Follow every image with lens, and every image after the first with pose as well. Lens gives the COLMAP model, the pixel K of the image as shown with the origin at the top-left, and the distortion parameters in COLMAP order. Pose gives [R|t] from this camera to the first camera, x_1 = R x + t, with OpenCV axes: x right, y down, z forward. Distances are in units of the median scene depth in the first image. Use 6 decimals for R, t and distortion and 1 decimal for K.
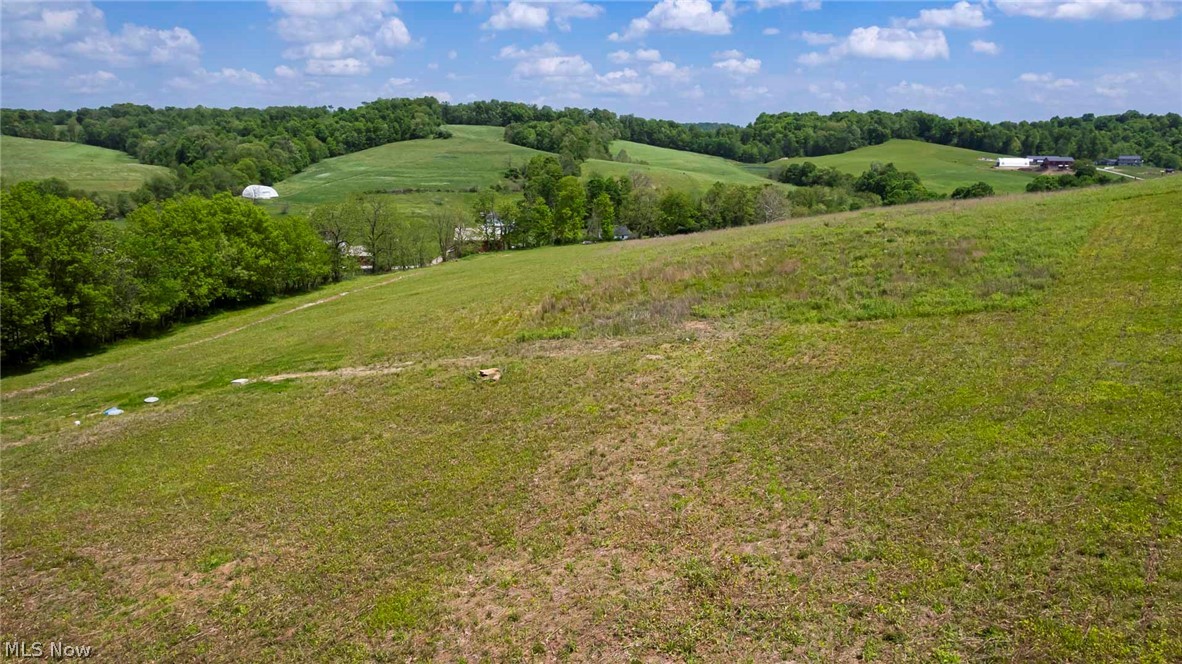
lens RADIAL K [[747.5, 0, 591.0], [0, 747.5, 332.0], [0, 0, 1]] dist [-0.042731, 0.006375]
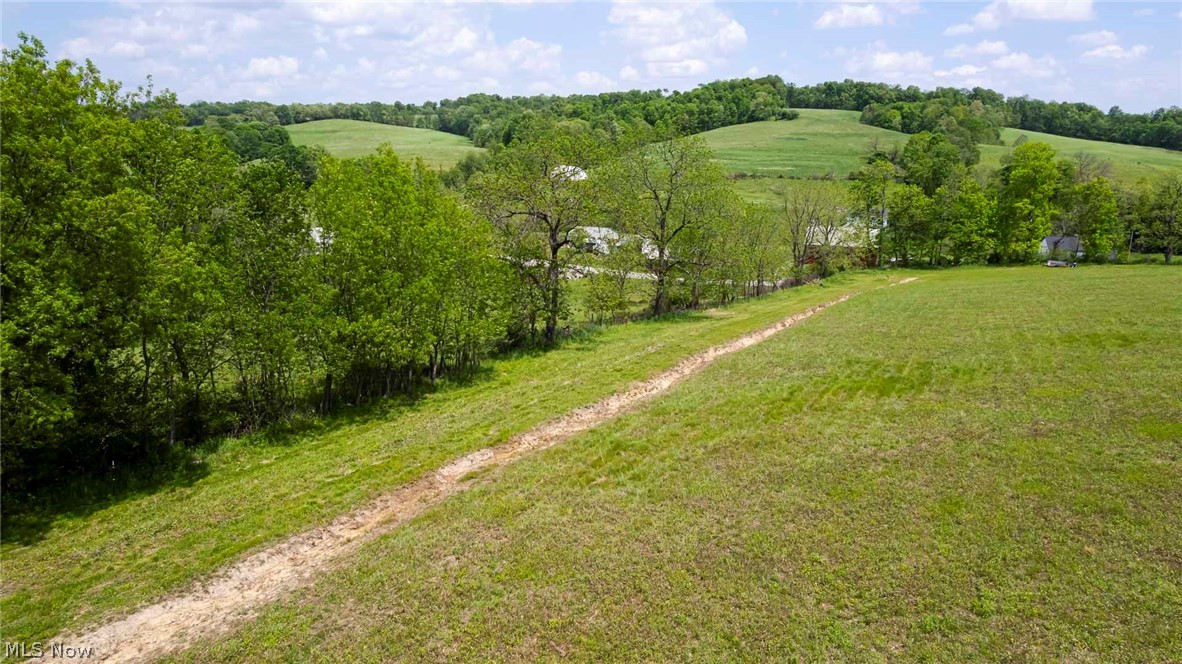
lens RADIAL K [[747.5, 0, 591.0], [0, 747.5, 332.0], [0, 0, 1]] dist [-0.042731, 0.006375]
pose [[0.909497, 0.099679, -0.403584, -0.034329], [-0.098647, 0.994847, 0.023407, -0.017875], [0.403838, 0.018524, 0.914643, 0.134969]]
